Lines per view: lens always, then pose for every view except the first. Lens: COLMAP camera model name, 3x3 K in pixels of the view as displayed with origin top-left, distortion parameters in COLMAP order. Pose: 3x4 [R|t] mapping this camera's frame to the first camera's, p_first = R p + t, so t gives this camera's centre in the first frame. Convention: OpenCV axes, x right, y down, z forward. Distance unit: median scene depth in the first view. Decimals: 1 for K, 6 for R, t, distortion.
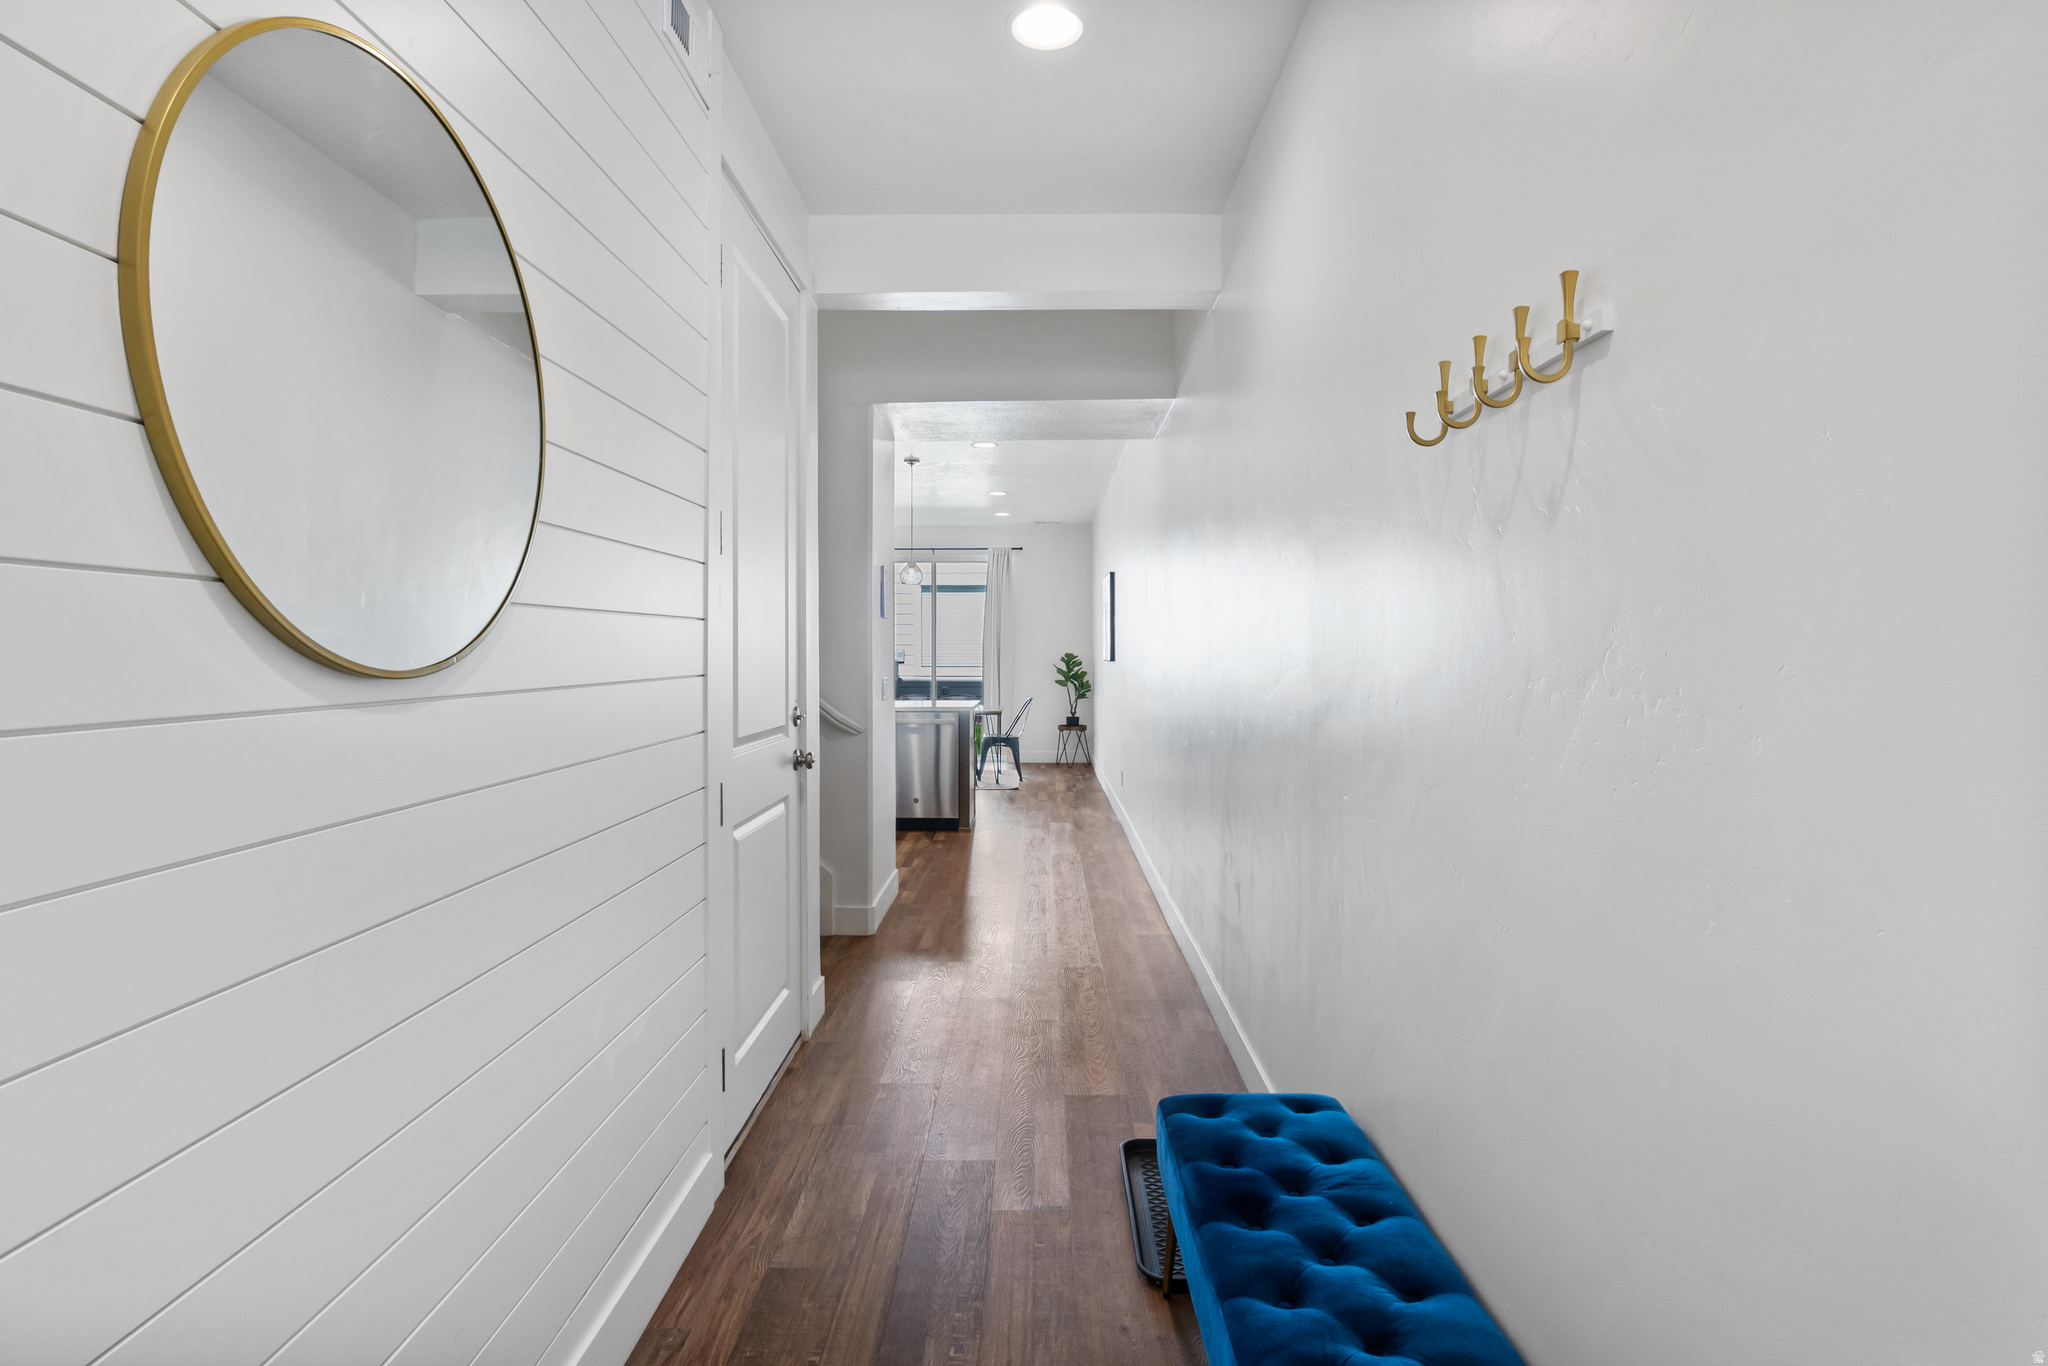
lens RADIAL K [[1036.6, 0, 1026.3], [0, 1036.6, 678.7], [0, 0, 1]] dist [0.000243, 0.000000]
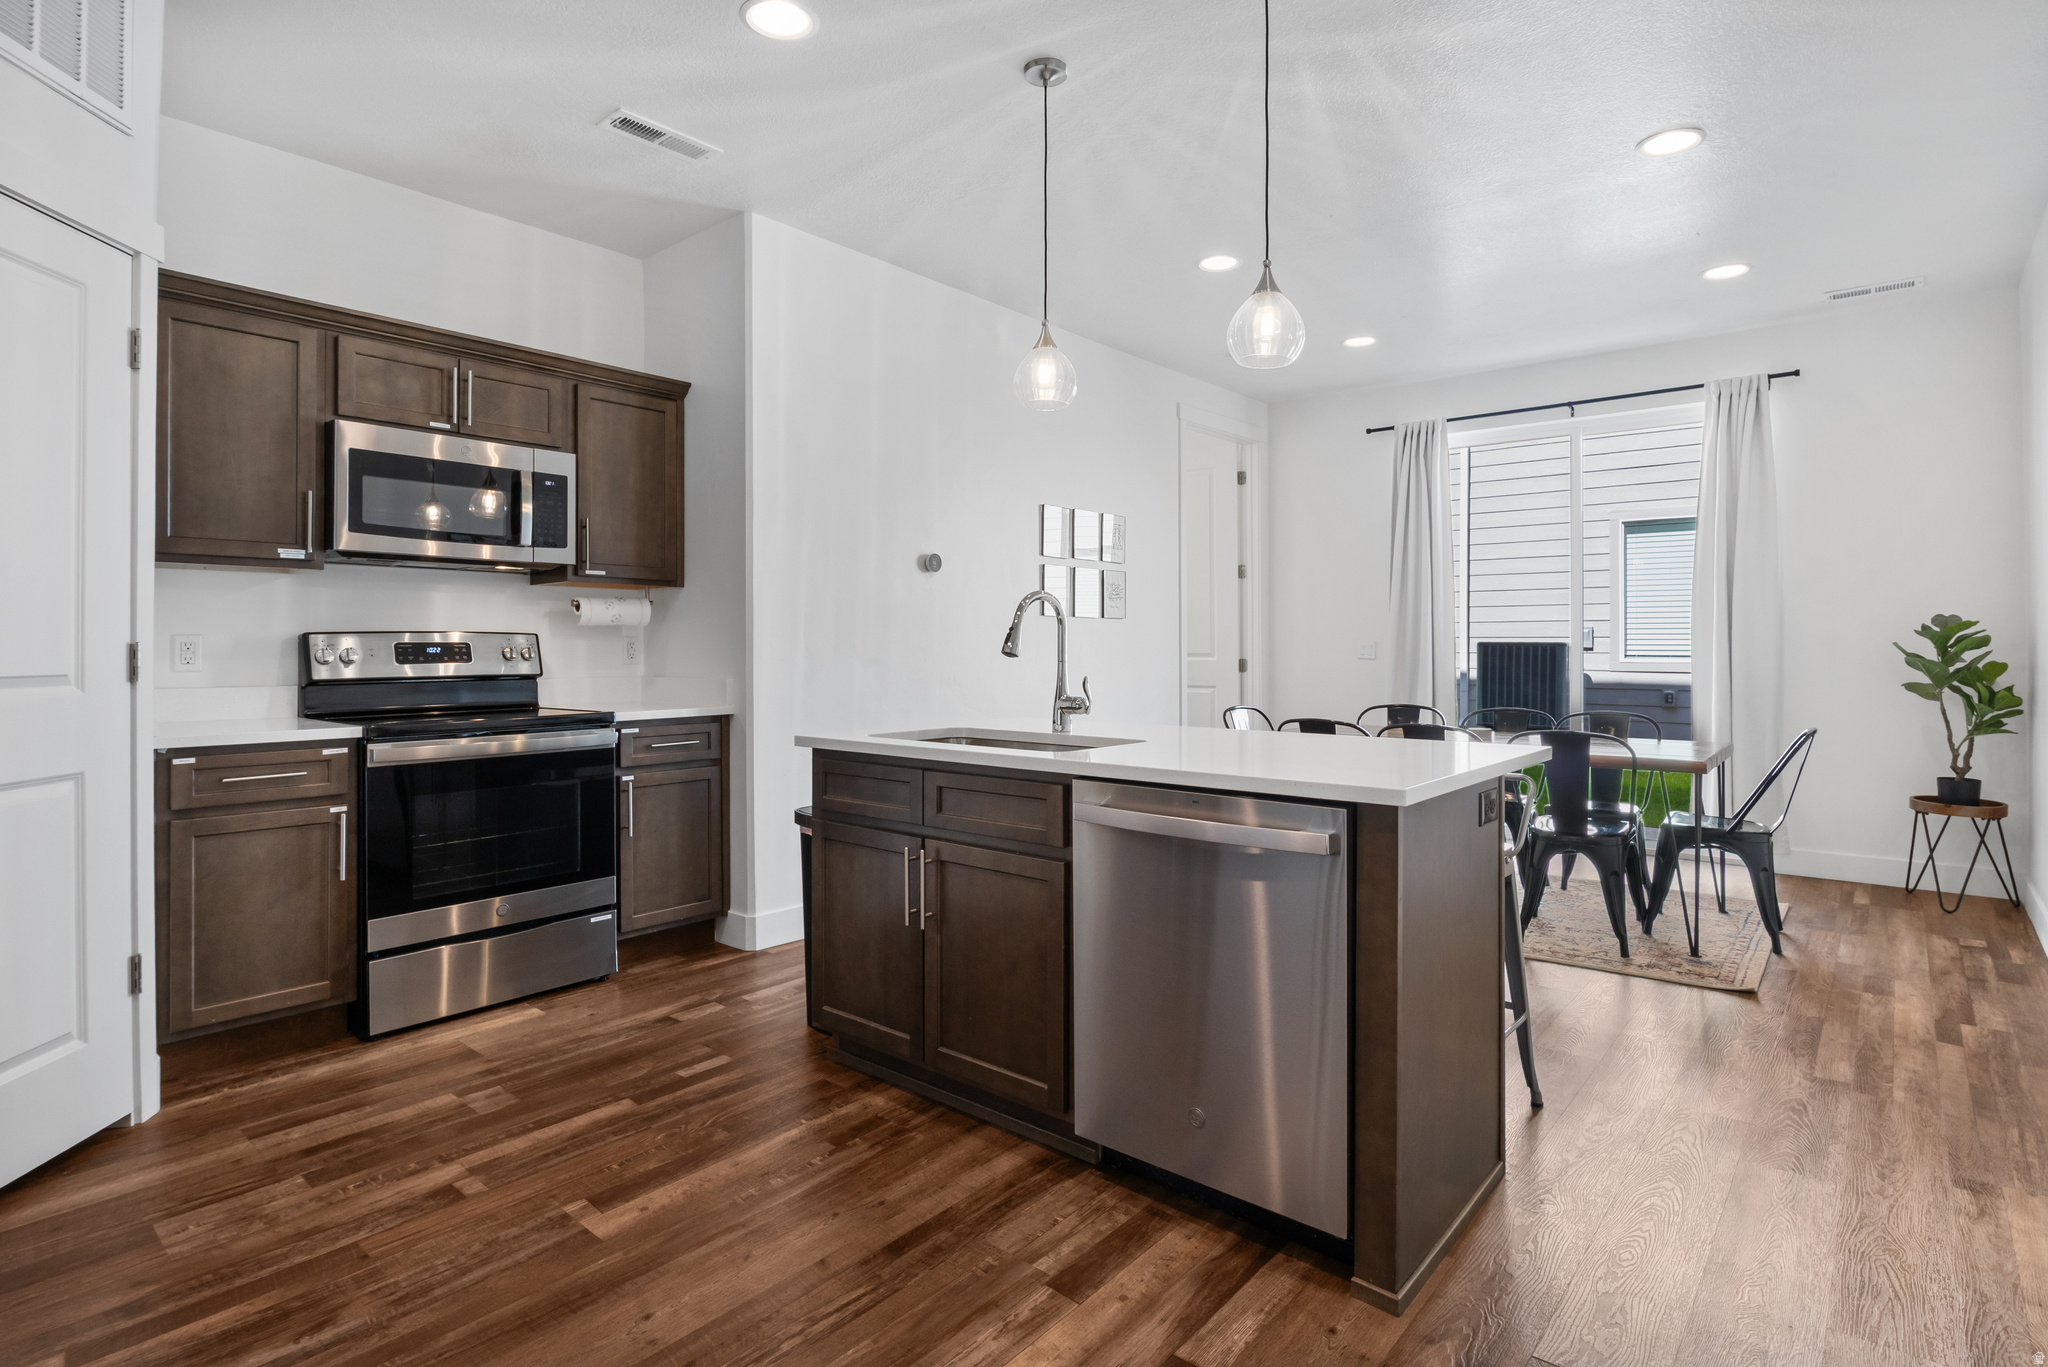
lens RADIAL K [[1028.7, 0, 1031.7], [0, 1028.7, 648.9], [0, 0, 1]] dist [-0.004377, -0.004580]
pose [[0.771687, -0.003257, -0.635994, 0.020245], [-0.015048, 0.999613, -0.023378, 0.002264], [0.635824, 0.027611, 0.771340, 0.482007]]
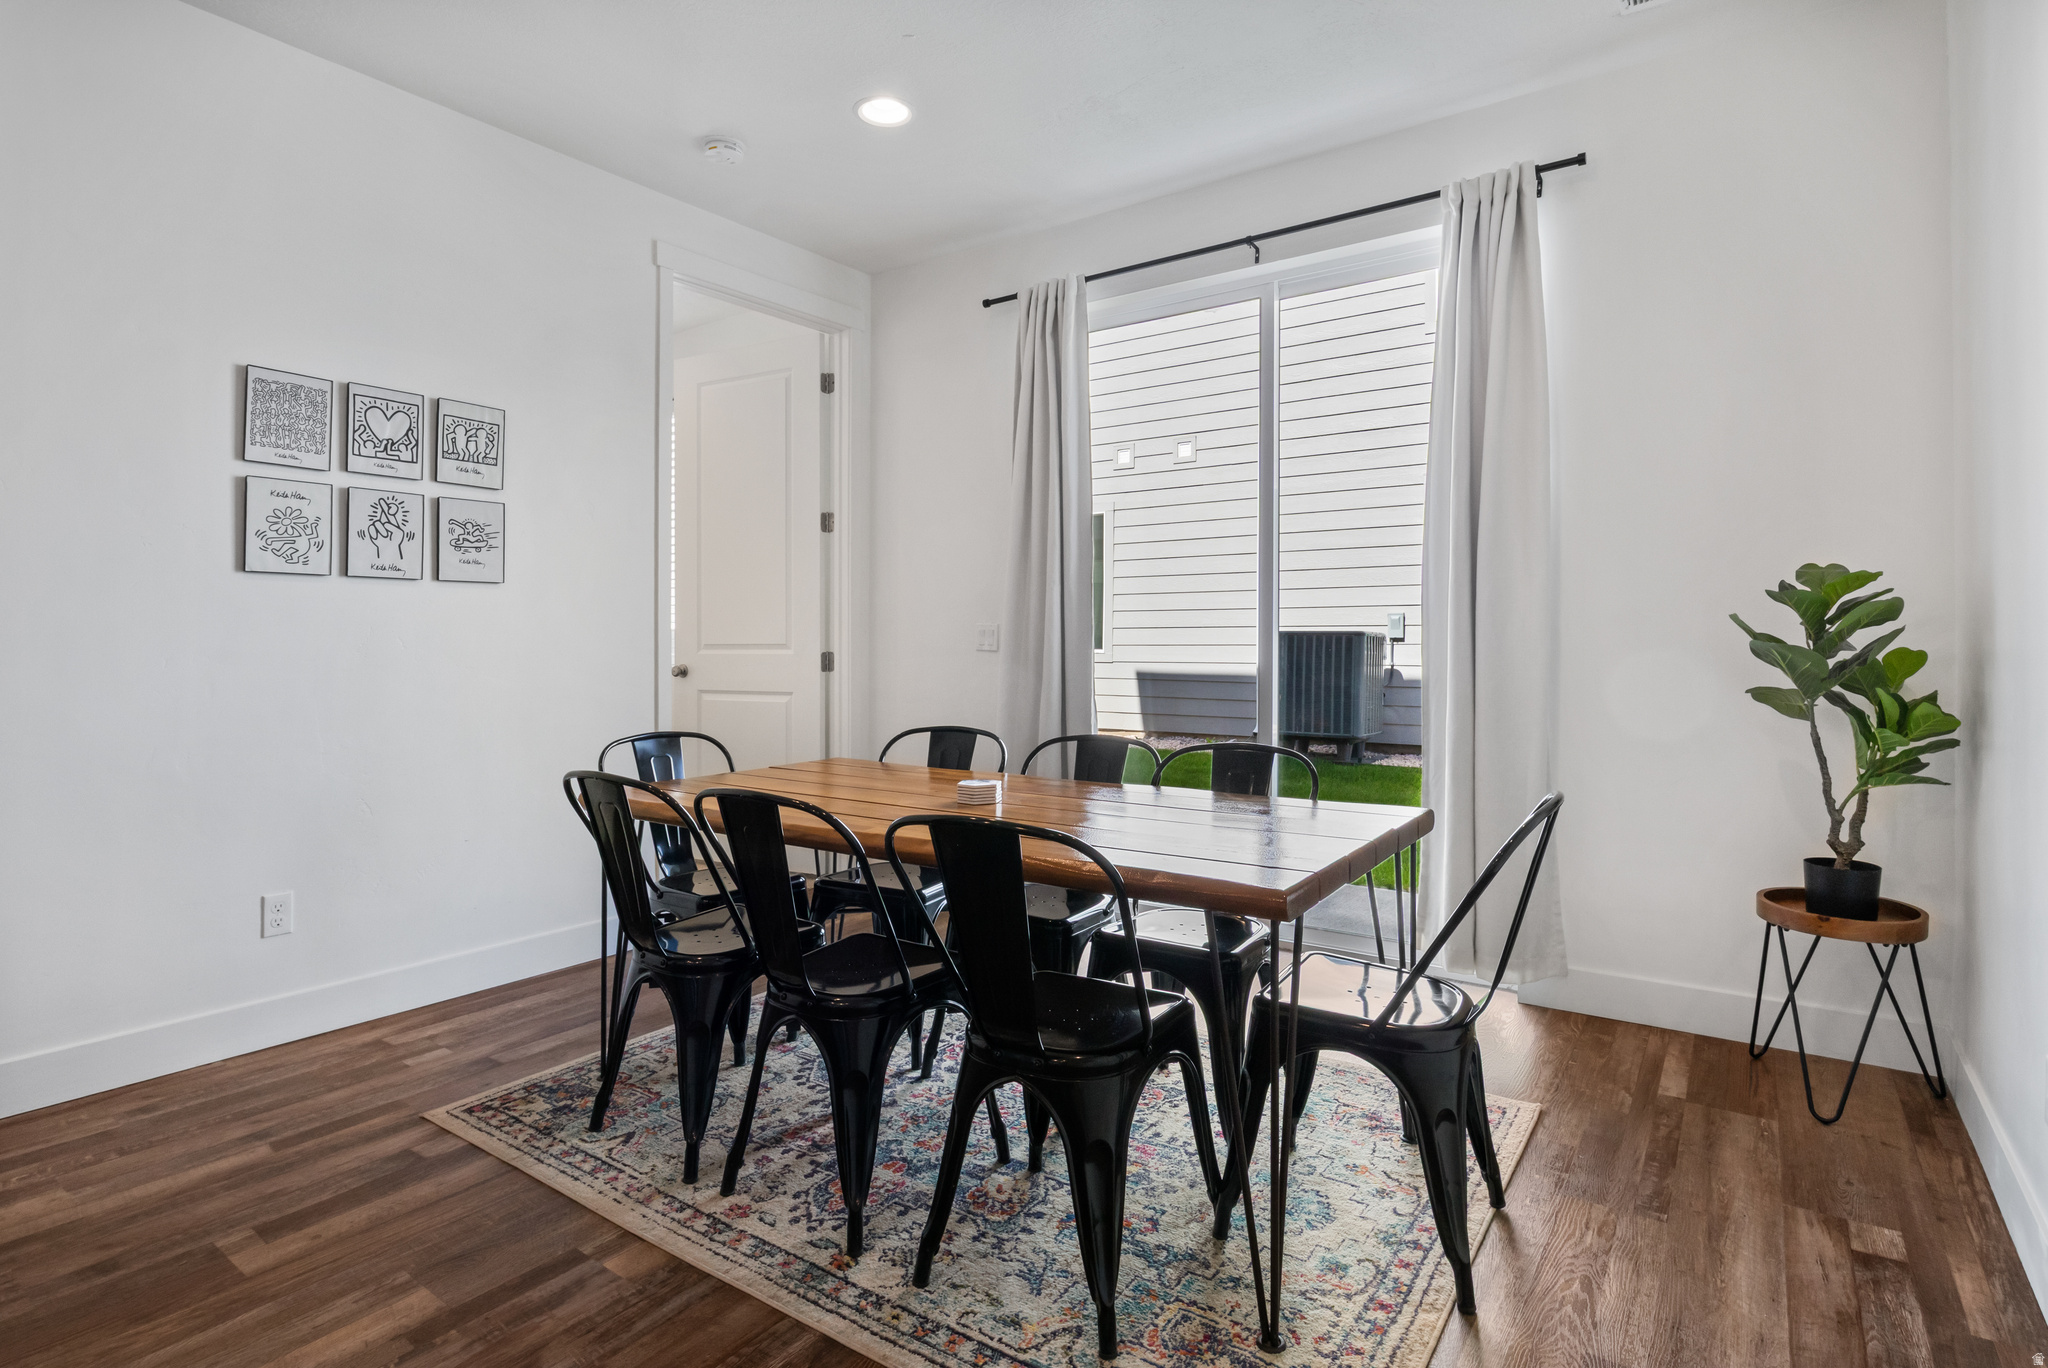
lens RADIAL K [[1028.7, 0, 1023.0], [0, 1028.7, 656.2], [0, 0, 1]] dist [-0.004377, -0.004580]
pose [[0.821738, 0.000639, -0.569865, 0.026384], [-0.010148, 0.999857, -0.013513, -0.001184], [0.569775, 0.016887, 0.821627, 0.733696]]
